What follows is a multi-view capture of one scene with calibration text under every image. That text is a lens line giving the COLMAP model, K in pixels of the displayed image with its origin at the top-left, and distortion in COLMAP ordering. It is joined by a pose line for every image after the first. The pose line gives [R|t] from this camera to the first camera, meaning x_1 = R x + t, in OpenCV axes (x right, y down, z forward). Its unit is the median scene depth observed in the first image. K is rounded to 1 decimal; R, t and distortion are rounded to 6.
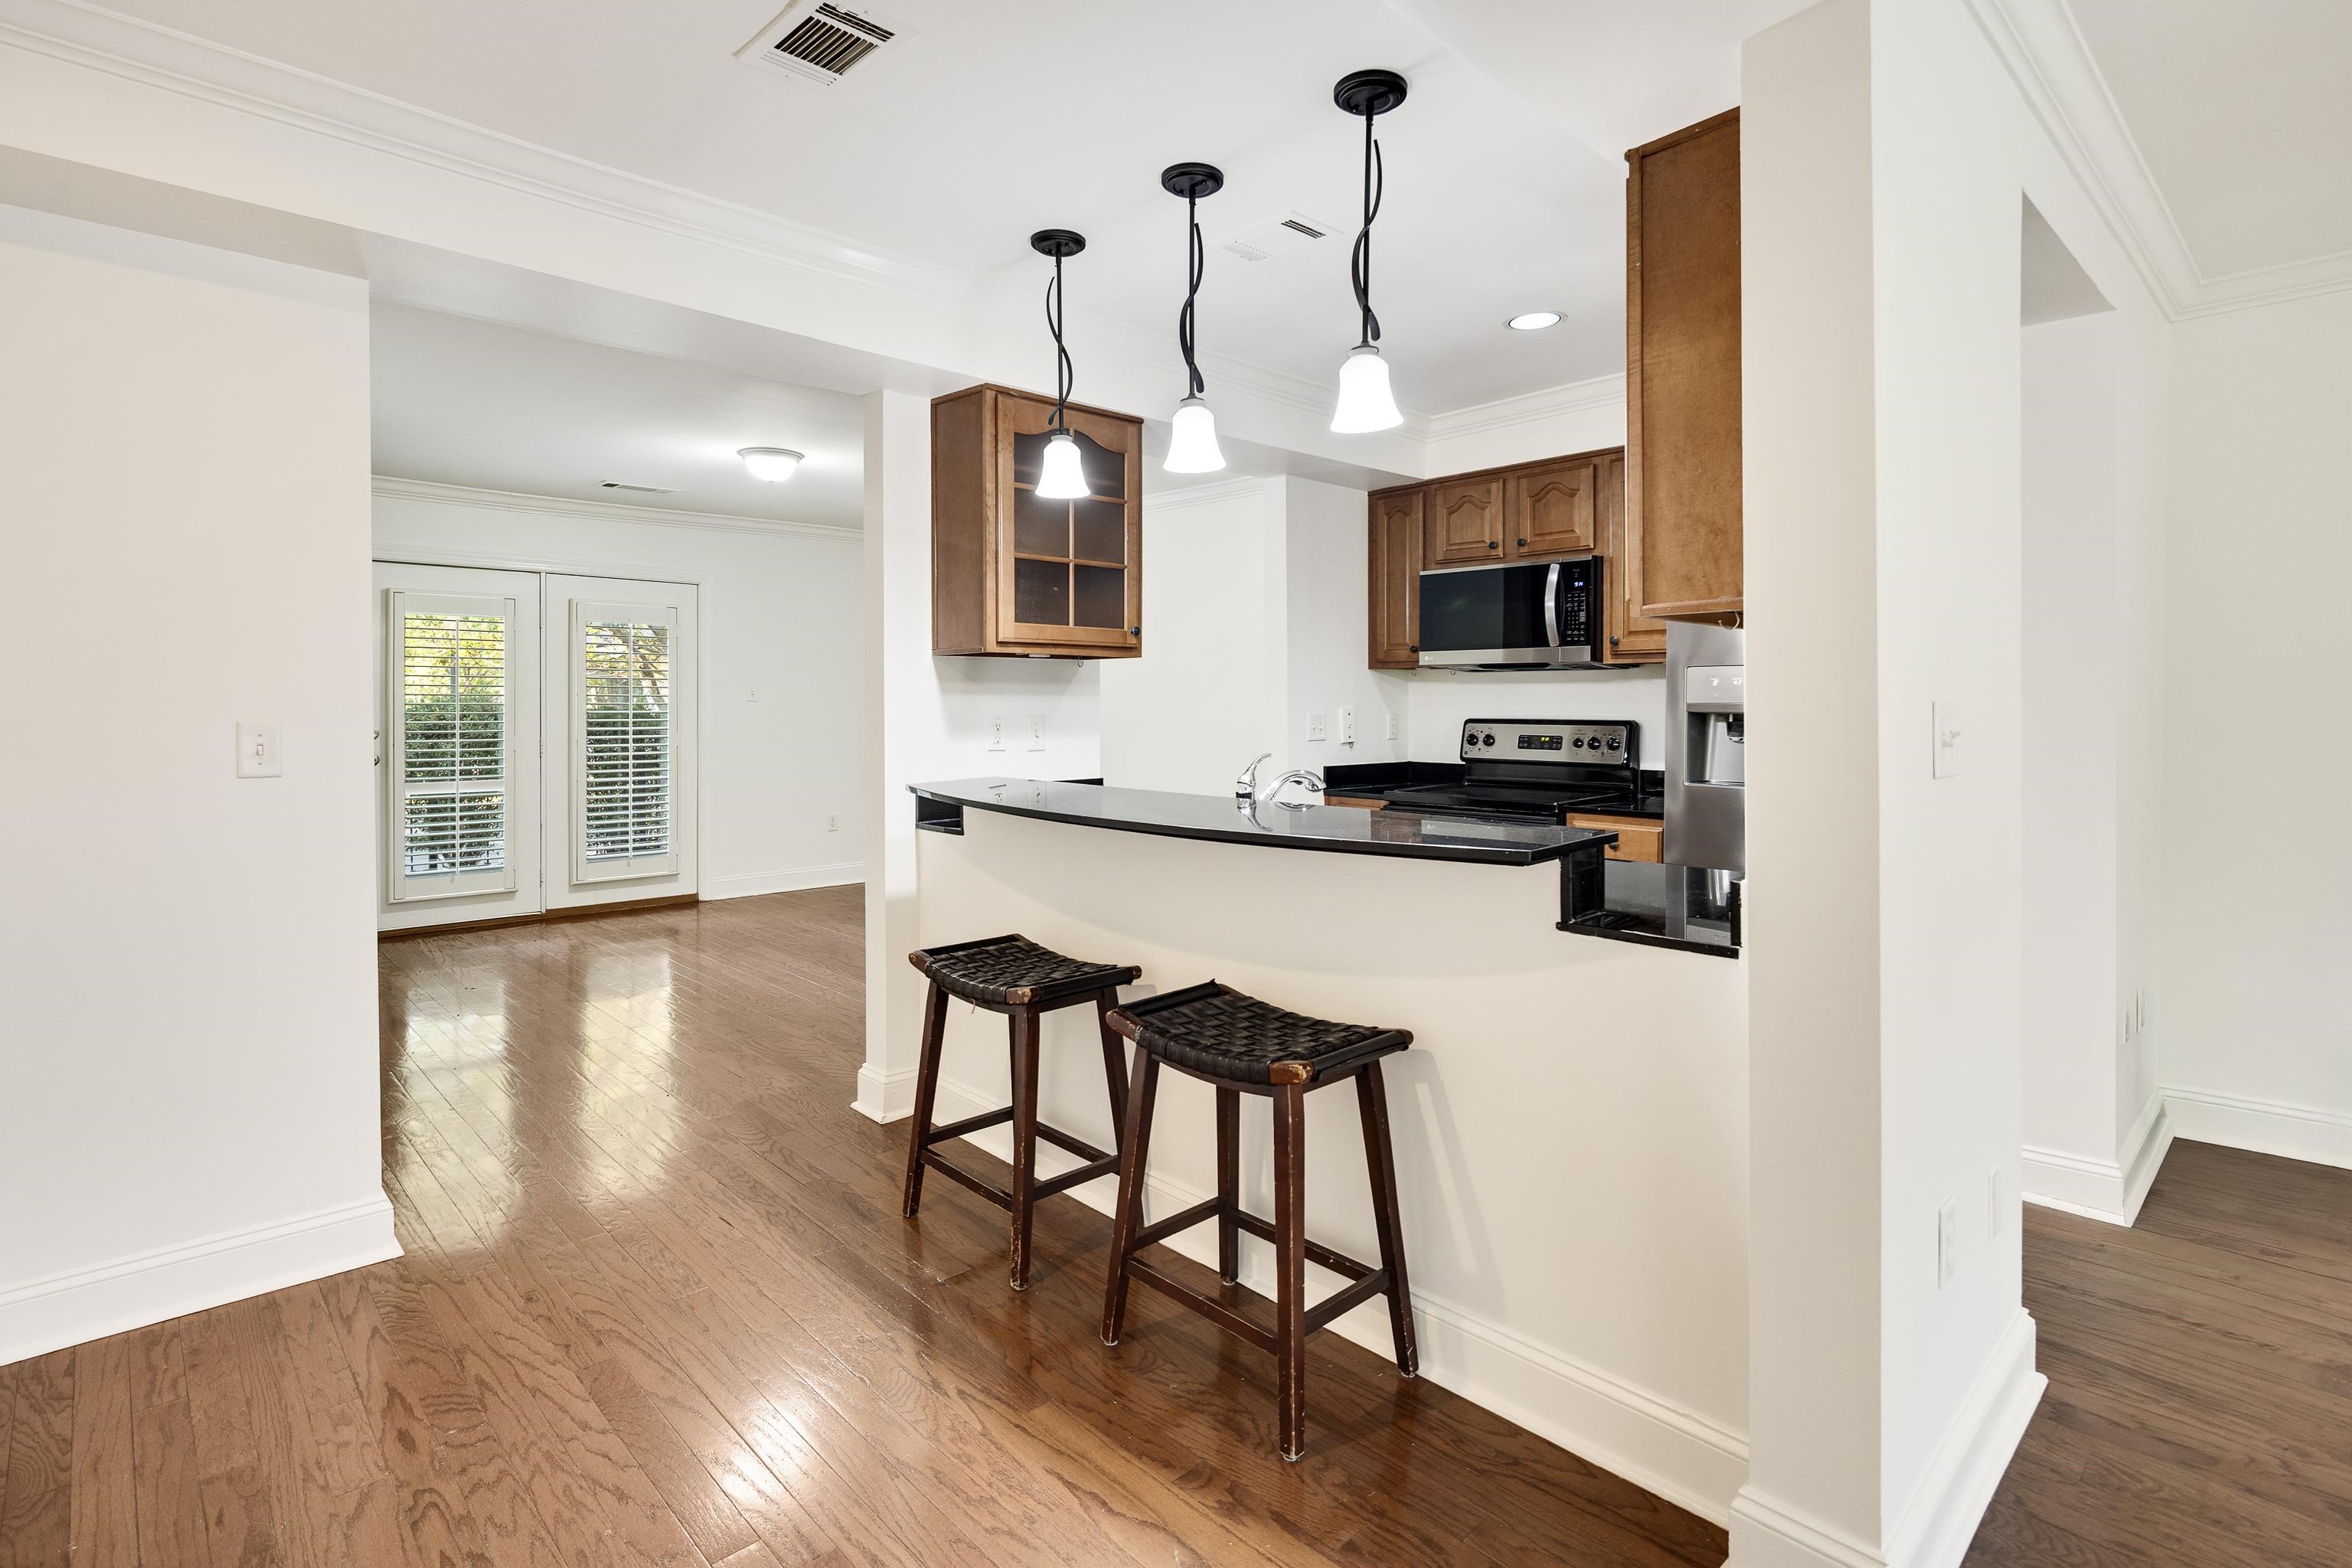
lens RADIAL K [[1143.3, 0, 1160.6], [0, 1143.3, 711.6], [0, 0, 1]] dist [0.006703, -0.004200]
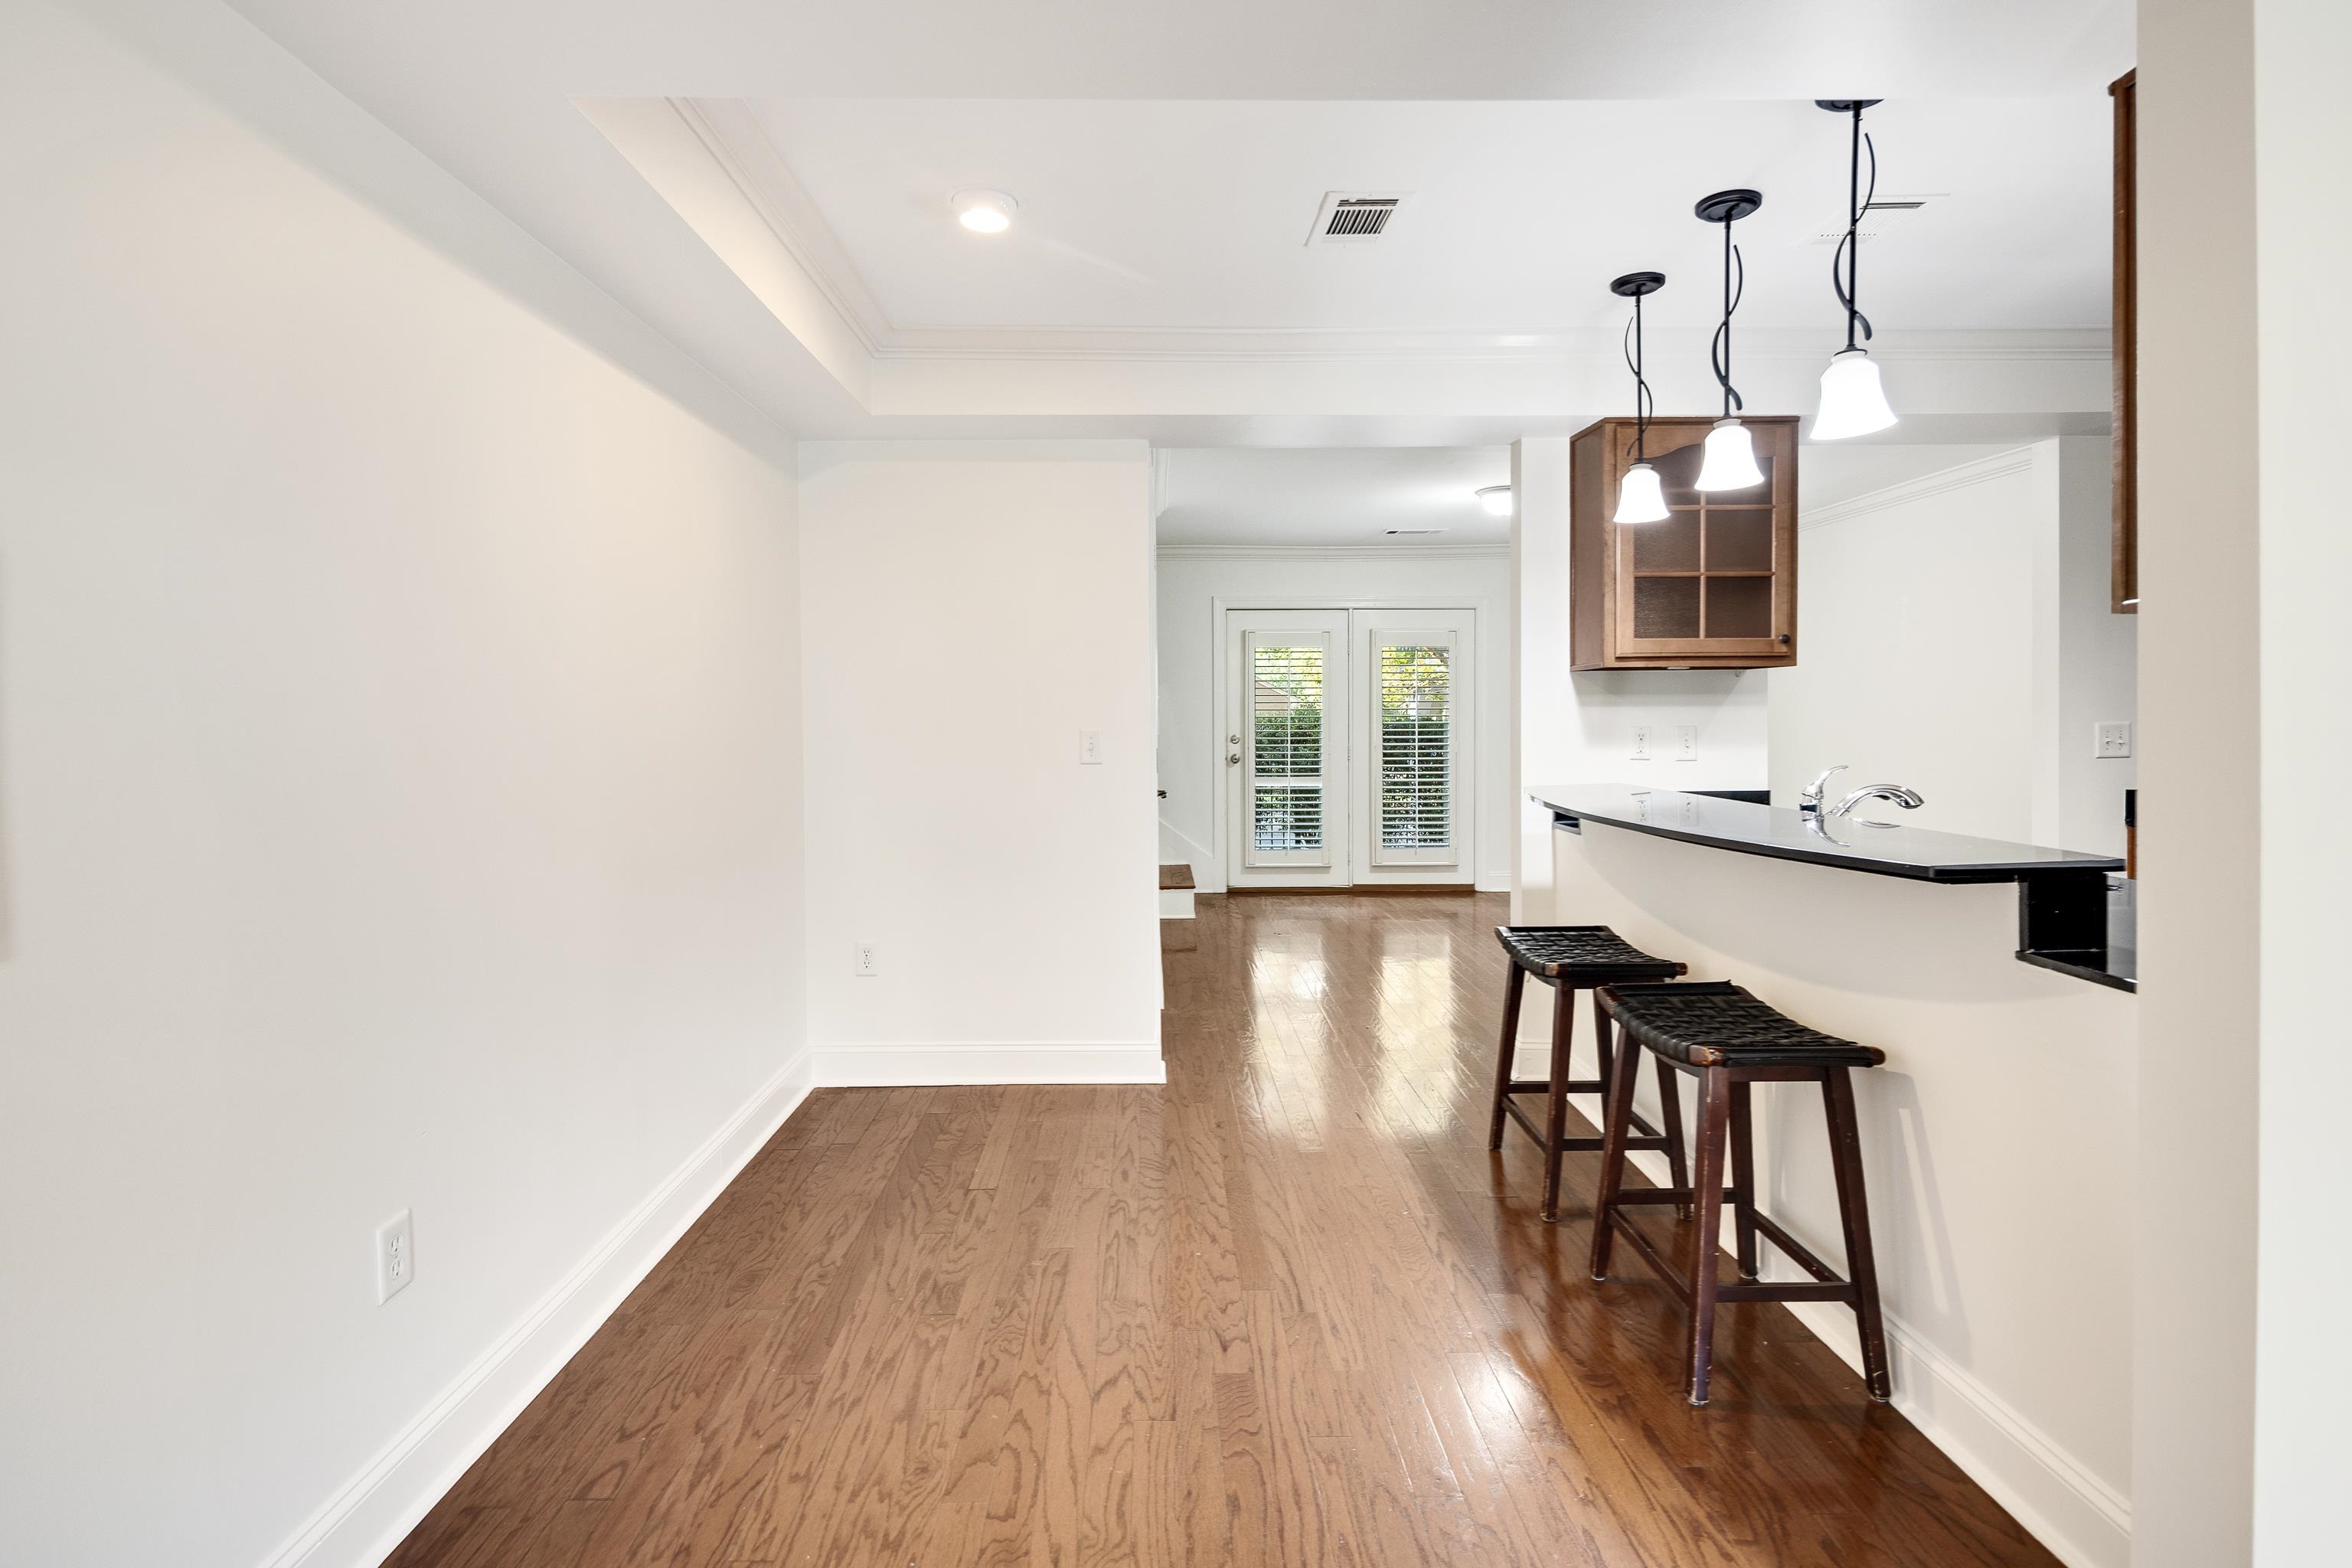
lens RADIAL K [[1143.3, 0, 1141.2], [0, 1143.3, 739.7], [0, 0, 1]] dist [0.006703, -0.004200]
pose [[0.728613, 0.009100, -0.684865, 0.249294], [0.001530, 0.999888, 0.014914, -0.000338], [0.684923, -0.011914, 0.728518, -0.082019]]
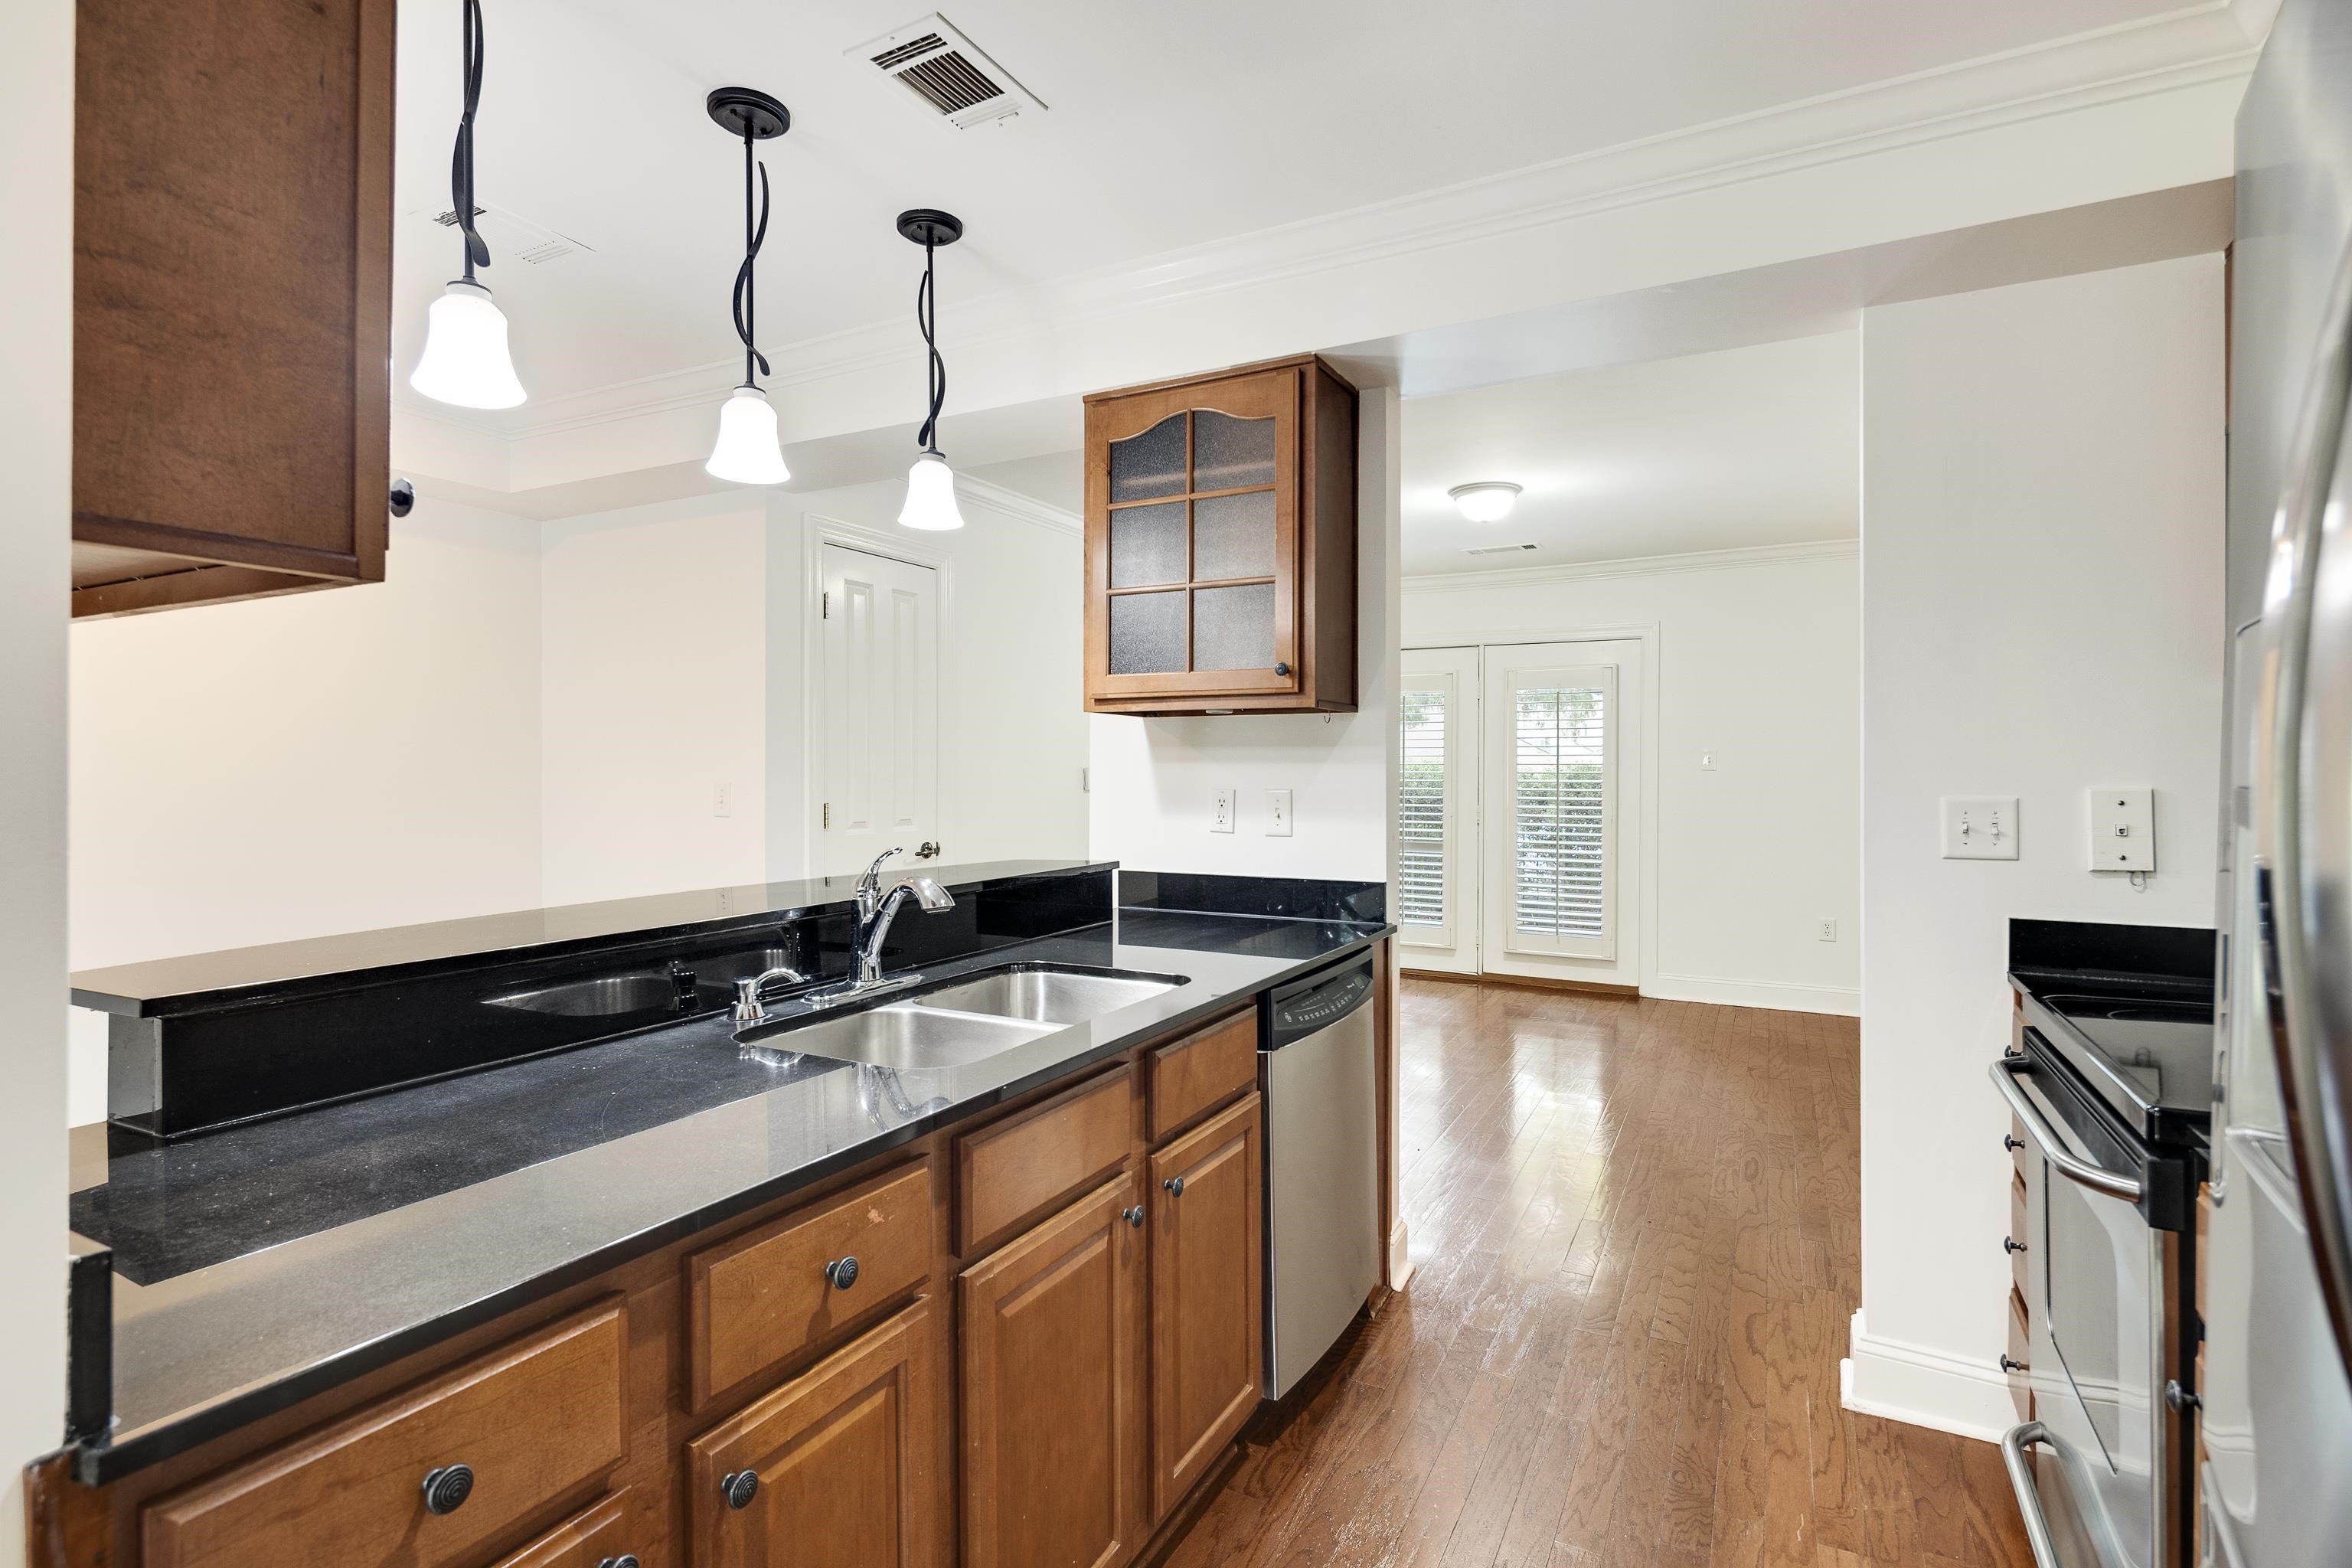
lens RADIAL K [[1143.3, 0, 1164.5], [0, 1143.3, 760.9], [0, 0, 1]] dist [0.006703, -0.004200]
pose [[0.331211, -0.004867, -0.943544, 0.616038], [-0.010572, 0.999905, -0.008868, -0.008307], [0.943498, 0.012912, 0.331128, 0.714532]]
